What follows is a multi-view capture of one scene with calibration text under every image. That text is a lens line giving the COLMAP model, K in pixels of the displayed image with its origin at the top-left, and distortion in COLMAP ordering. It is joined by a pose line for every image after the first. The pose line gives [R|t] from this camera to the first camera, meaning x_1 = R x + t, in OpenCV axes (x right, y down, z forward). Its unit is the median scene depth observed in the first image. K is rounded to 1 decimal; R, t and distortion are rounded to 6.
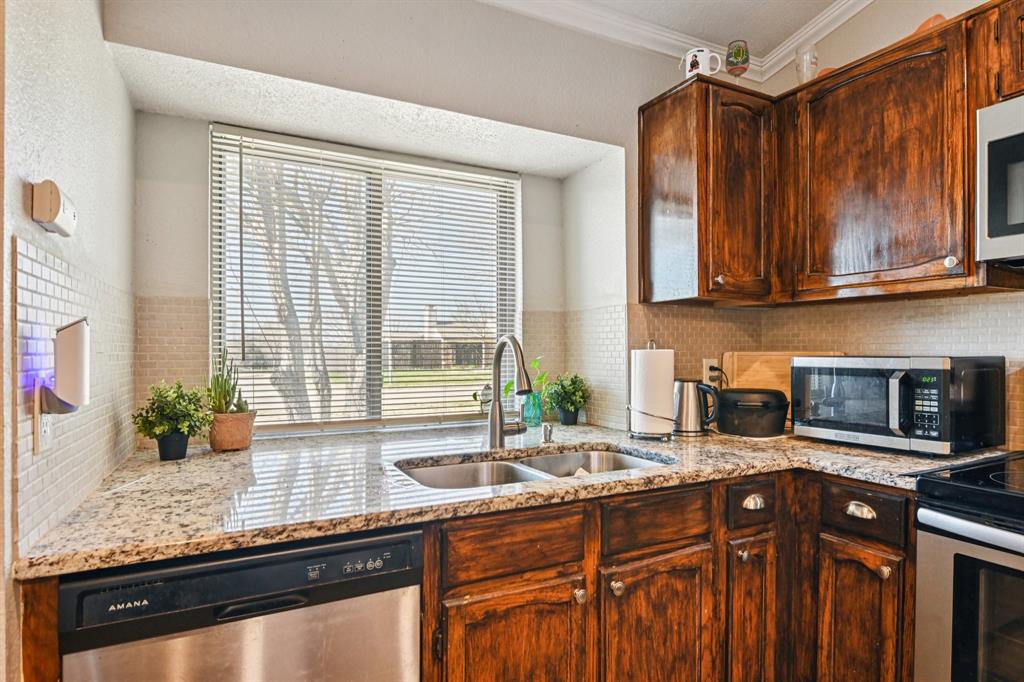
lens RADIAL K [[569.8, 0, 512.2], [0, 569.8, 354.1], [0, 0, 1]] dist [0.004485, -0.015636]
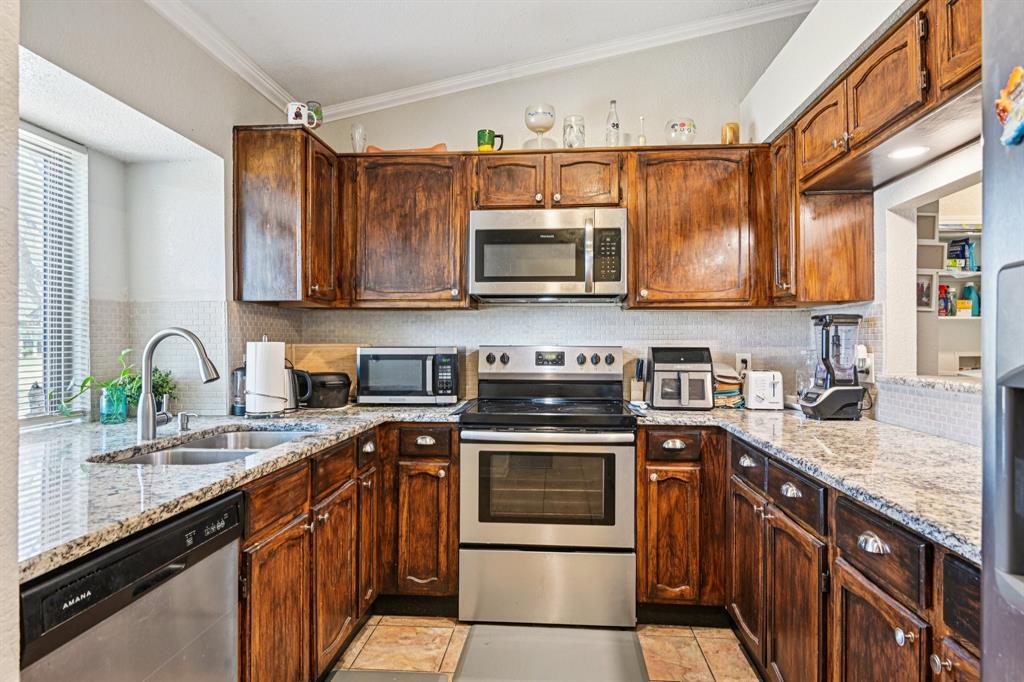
lens RADIAL K [[591.4, 0, 512.0], [0, 591.4, 341.0], [0, 0, 1]] dist [0.002768, -0.000191]
pose [[0.533676, 0.004223, 0.845679, -0.647817], [0.003627, 0.999967, -0.007282, 0.000838], [-0.845681, 0.006953, 0.533643, -0.111120]]
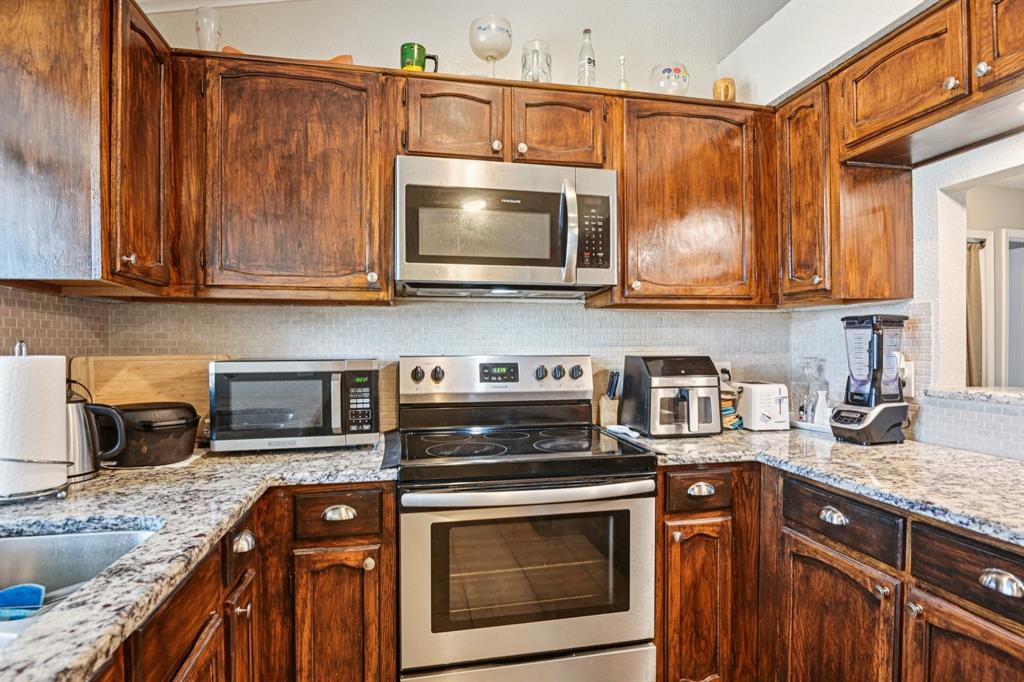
lens RADIAL K [[545.4, 0, 525.8], [0, 545.4, 353.3], [0, 0, 1]] dist [-0.005020, -0.016797]
pose [[0.256092, -0.012188, 0.966576, -0.219648], [0.010811, 0.999894, 0.009743, -0.013918], [-0.966592, 0.007955, 0.256196, 0.401998]]
